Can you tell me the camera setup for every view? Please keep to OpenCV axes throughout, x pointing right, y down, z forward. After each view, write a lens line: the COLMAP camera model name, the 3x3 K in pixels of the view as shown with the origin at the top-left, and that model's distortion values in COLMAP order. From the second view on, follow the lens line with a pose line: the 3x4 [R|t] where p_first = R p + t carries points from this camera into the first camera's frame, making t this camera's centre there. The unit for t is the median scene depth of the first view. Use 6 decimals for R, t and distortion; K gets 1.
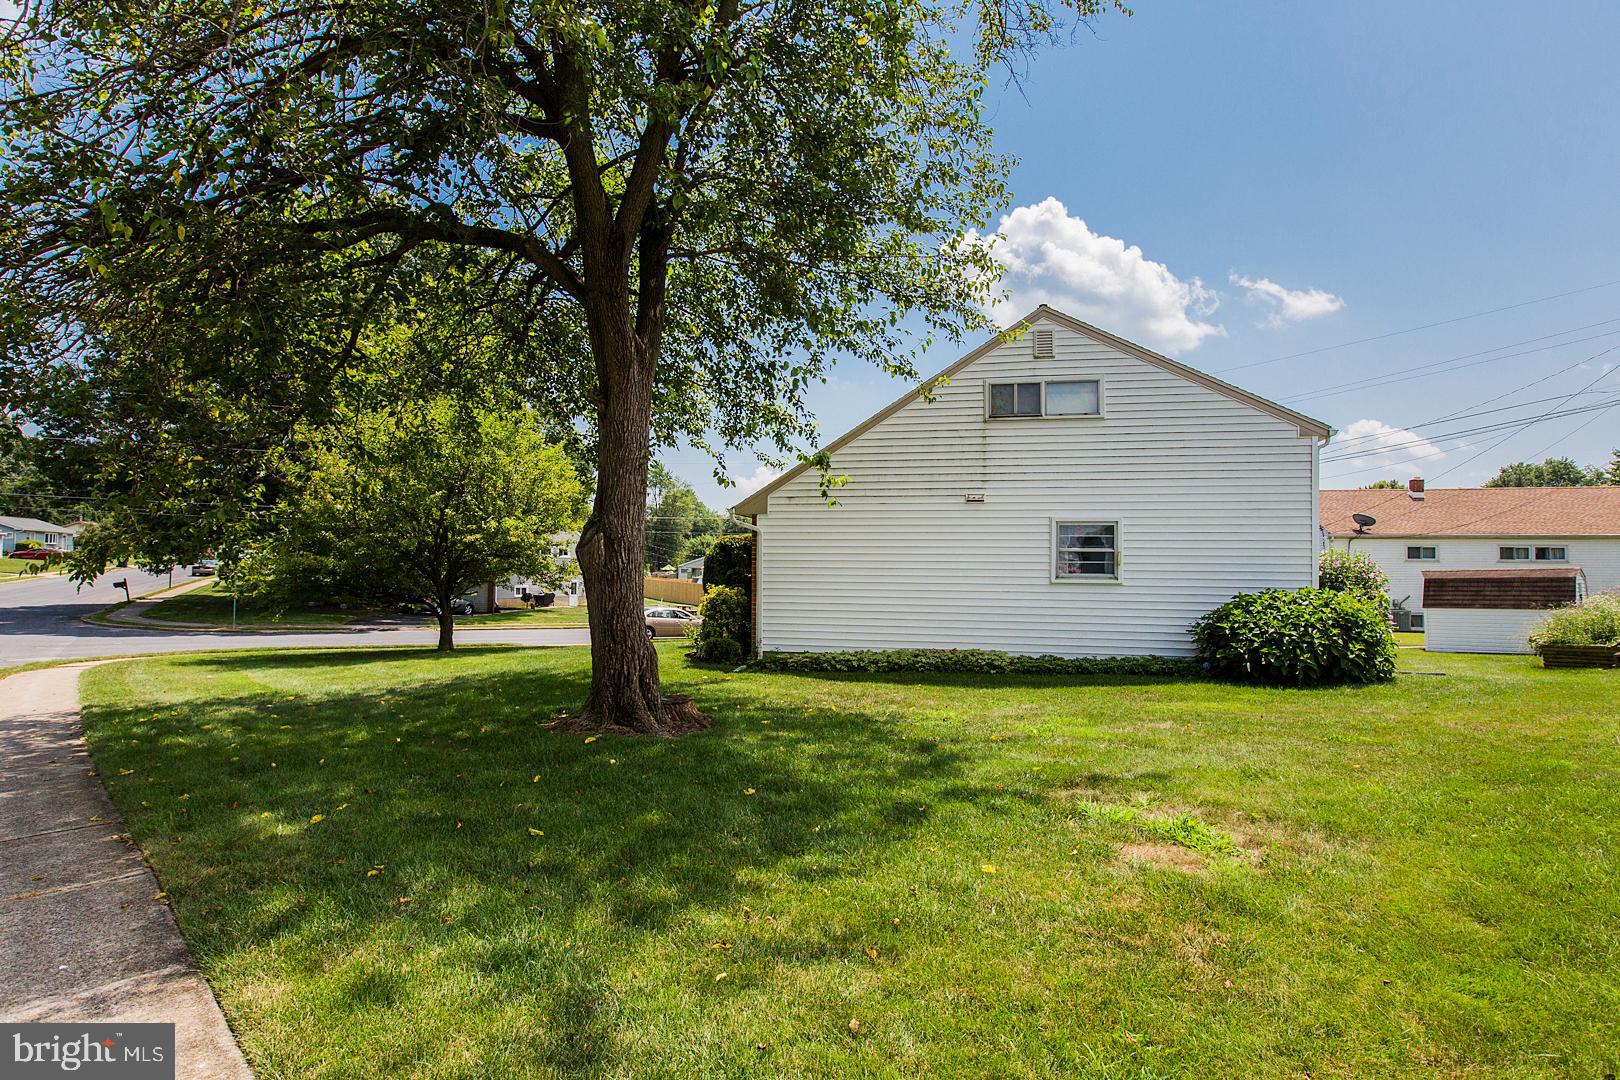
lens RADIAL K [[808.9, 0, 810.0], [0, 808.9, 540.0], [0, 0, 1]] dist [-0.000997, -0.000144]
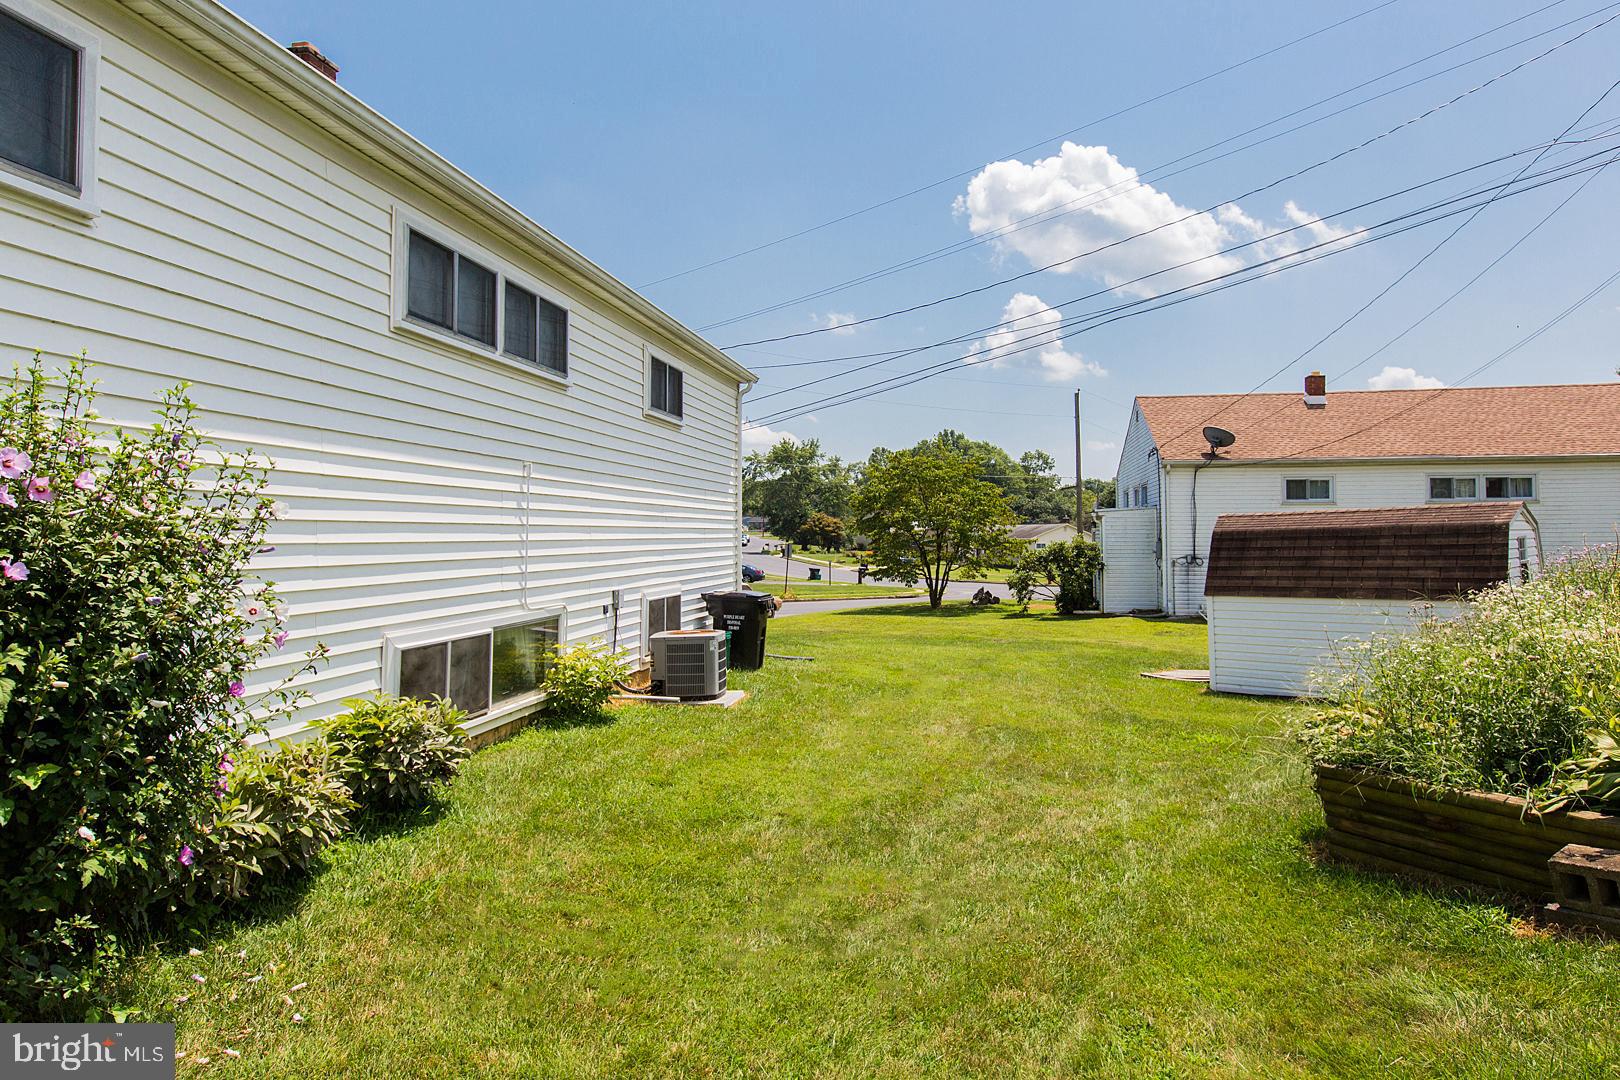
lens RADIAL K [[904.7, 0, 814.3], [0, 904.7, 512.0], [0, 0, 1]] dist [-0.004289, -0.000529]
pose [[0.998446, -0.014050, 0.053934, 0.806244], [0.013218, 0.999789, 0.015745, 0.039868], [-0.054144, -0.015008, 0.998420, 0.789902]]
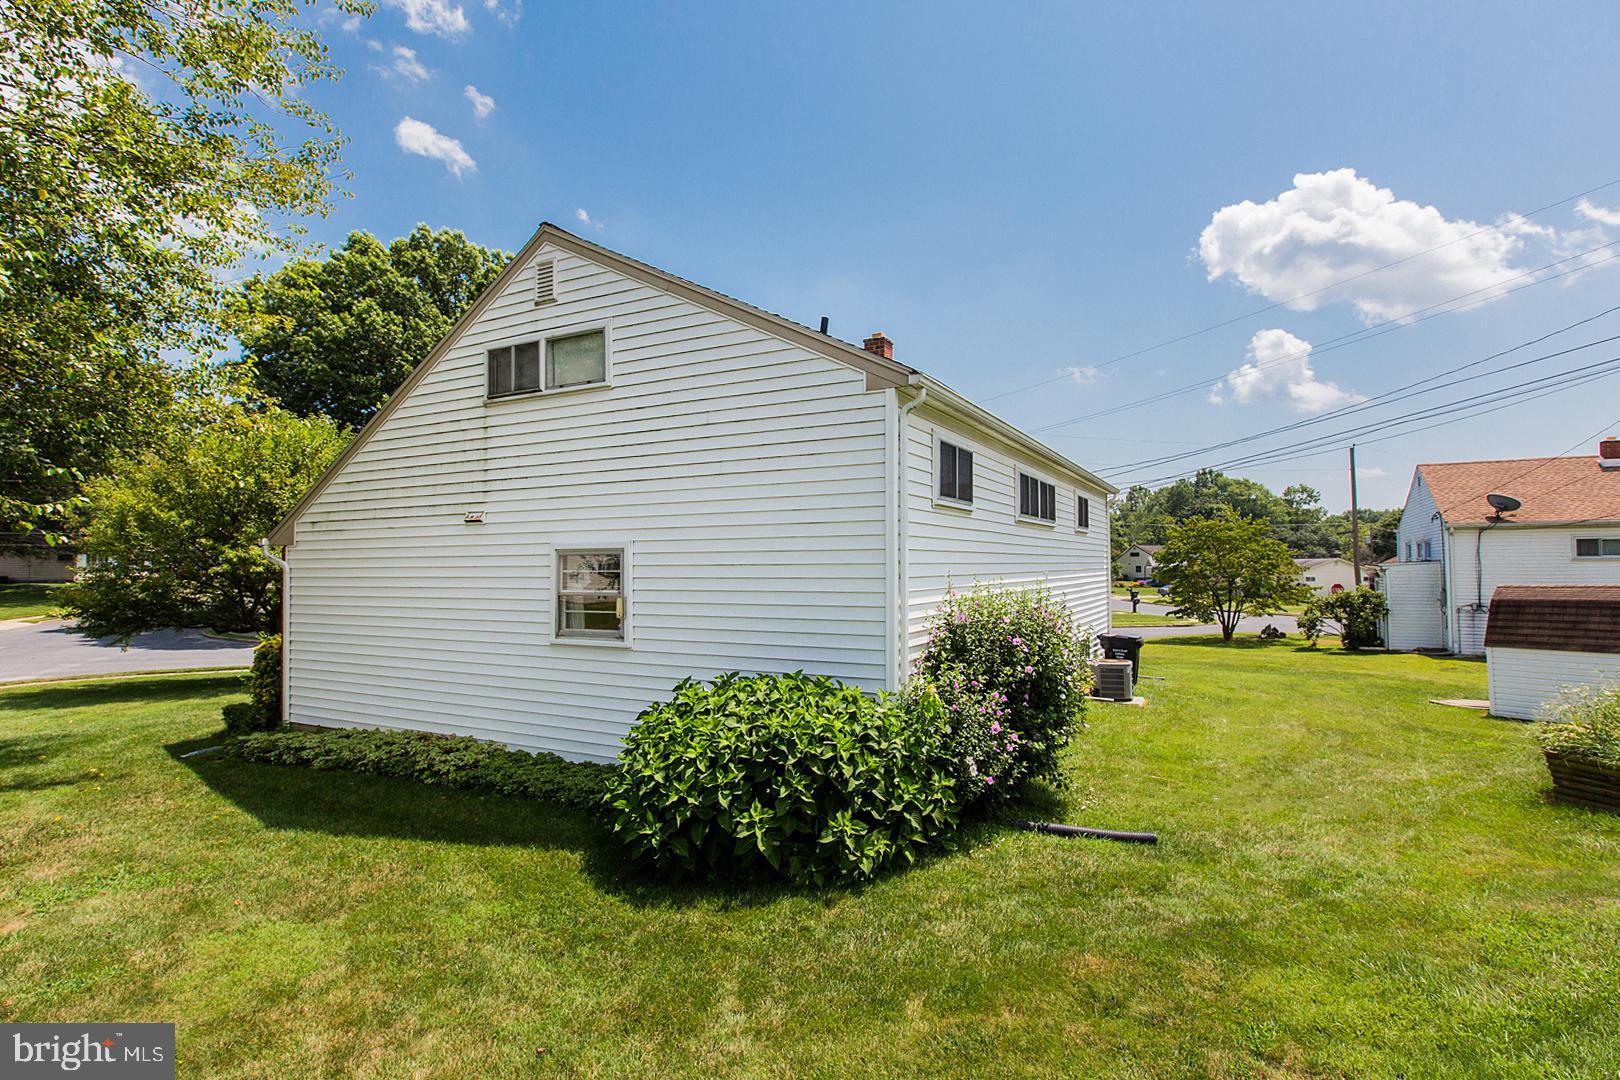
lens RADIAL K [[762.1, 0, 810.0], [0, 762.1, 540.0], [0, 0, 1]] dist [0.001581, -0.004679]
pose [[0.962151, -0.025730, -0.271300, 0.653352], [0.027752, 0.999608, 0.003616, -0.026256], [0.271101, -0.011008, 0.962488, 0.446526]]
